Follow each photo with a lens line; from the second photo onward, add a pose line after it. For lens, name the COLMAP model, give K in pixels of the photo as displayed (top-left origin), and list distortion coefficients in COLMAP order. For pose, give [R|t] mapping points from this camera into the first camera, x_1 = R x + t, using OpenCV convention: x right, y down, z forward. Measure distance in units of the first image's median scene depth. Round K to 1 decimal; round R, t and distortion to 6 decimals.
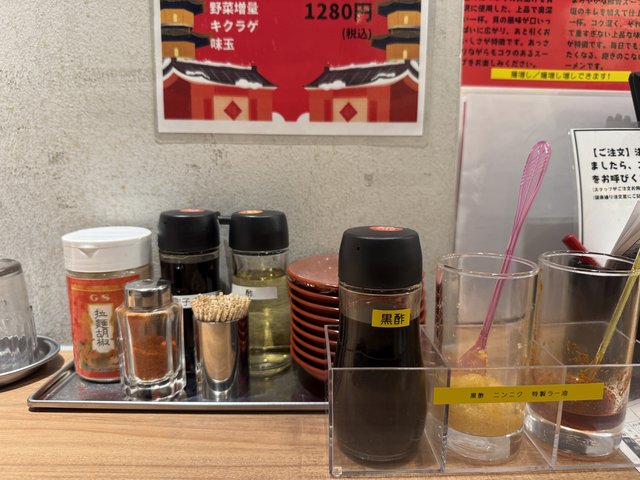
lens RADIAL K [[426.3, 0, 320.0], [0, 426.3, 241.3], [0, 0, 1]] dist [-0.053918, -0.016292]
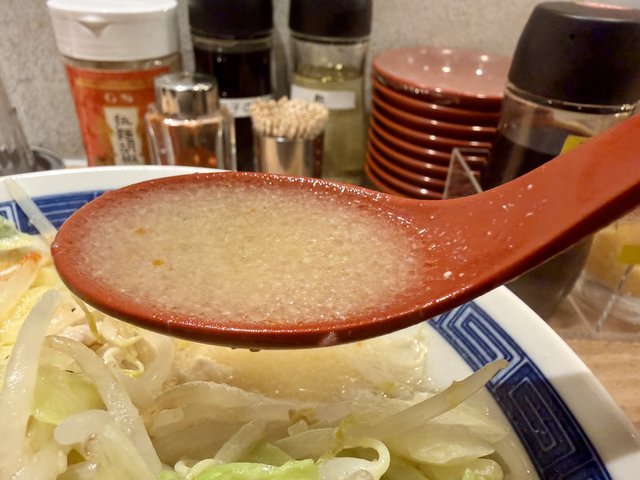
lens RADIAL K [[453.8, 0, 316.1], [0, 453.8, 240.6], [0, 0, 1]] dist [-0.007974, -0.006241]
pose [[0.999112, 0.031668, 0.027807, -0.196204], [-0.040353, 0.909139, 0.414534, 0.019517], [-0.012153, -0.415288, 0.909609, 0.178025]]
